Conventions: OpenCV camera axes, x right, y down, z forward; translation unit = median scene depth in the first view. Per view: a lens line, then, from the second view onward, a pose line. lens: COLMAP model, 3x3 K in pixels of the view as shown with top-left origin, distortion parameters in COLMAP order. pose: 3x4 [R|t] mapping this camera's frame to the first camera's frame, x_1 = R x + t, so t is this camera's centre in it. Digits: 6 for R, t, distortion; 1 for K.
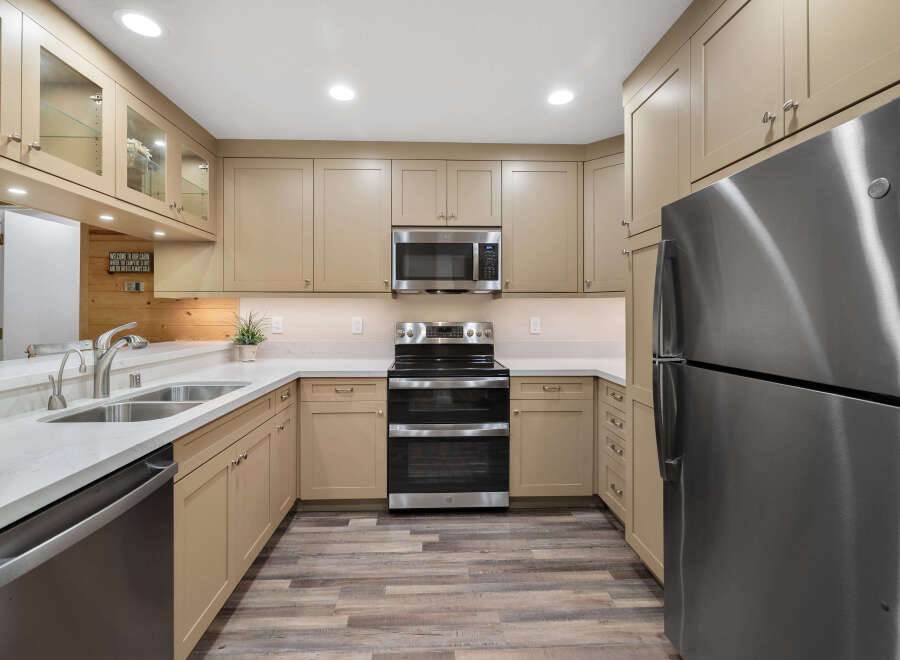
lens RADIAL K [[420.3, 0, 438.4], [0, 420.3, 311.7], [0, 0, 1]] dist [0.001901, 0.000859]
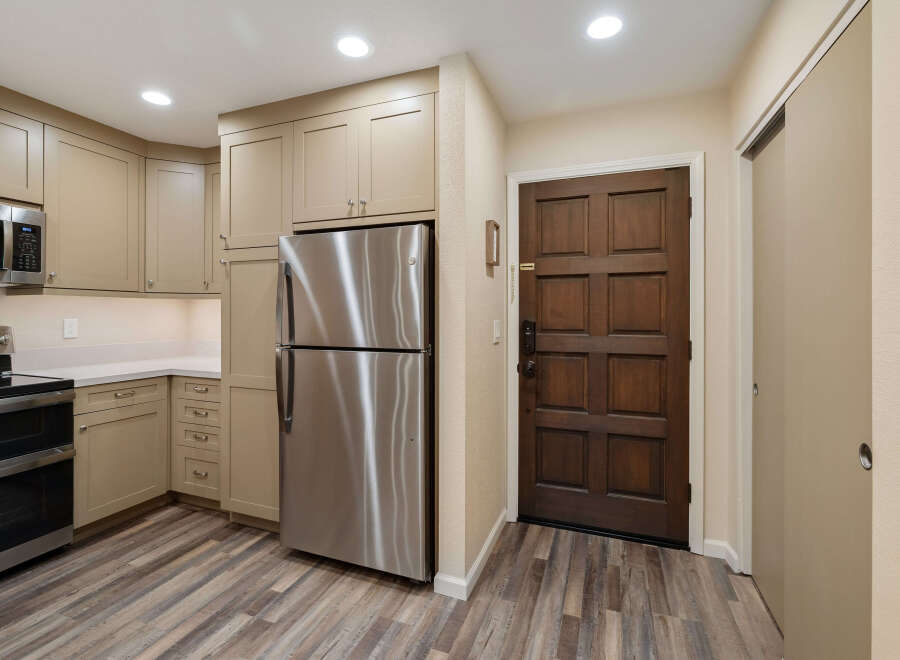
lens RADIAL K [[420.3, 0, 454.6], [0, 420.3, 314.3], [0, 0, 1]] dist [0.001901, 0.000859]
pose [[0.384788, 0.000230, 0.923005, -0.367522], [-0.006287, 0.999977, 0.002372, -0.002500], [-0.922984, -0.006716, 0.384780, -0.041181]]
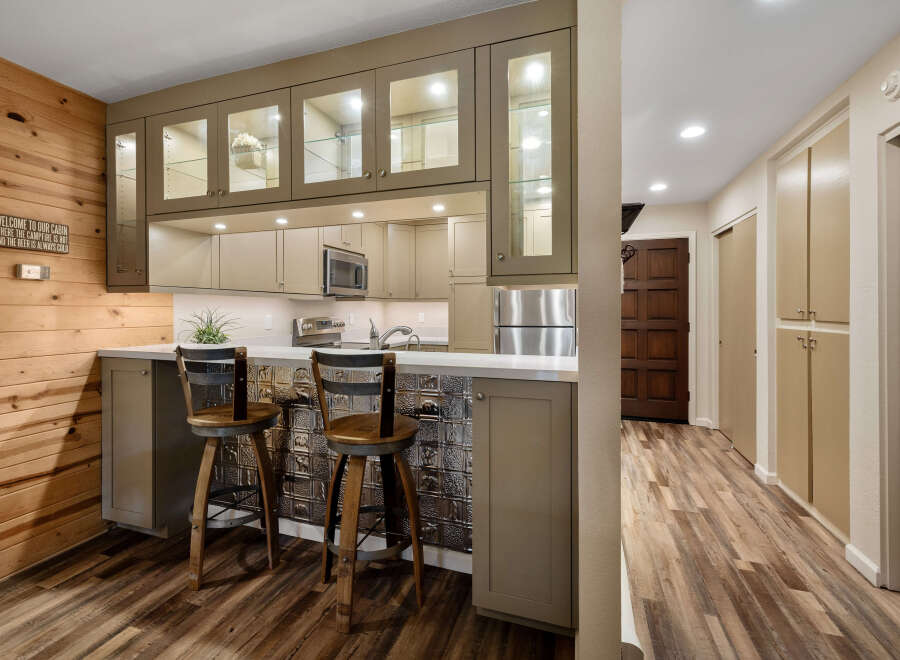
lens RADIAL K [[420.3, 0, 430.3], [0, 420.3, 308.0], [0, 0, 1]] dist [0.001901, 0.000859]
pose [[0.357679, -0.000003, 0.933845, -1.635589], [-0.003950, 0.999991, 0.001516, -0.010696], [-0.933836, -0.004231, 0.357676, 0.280065]]
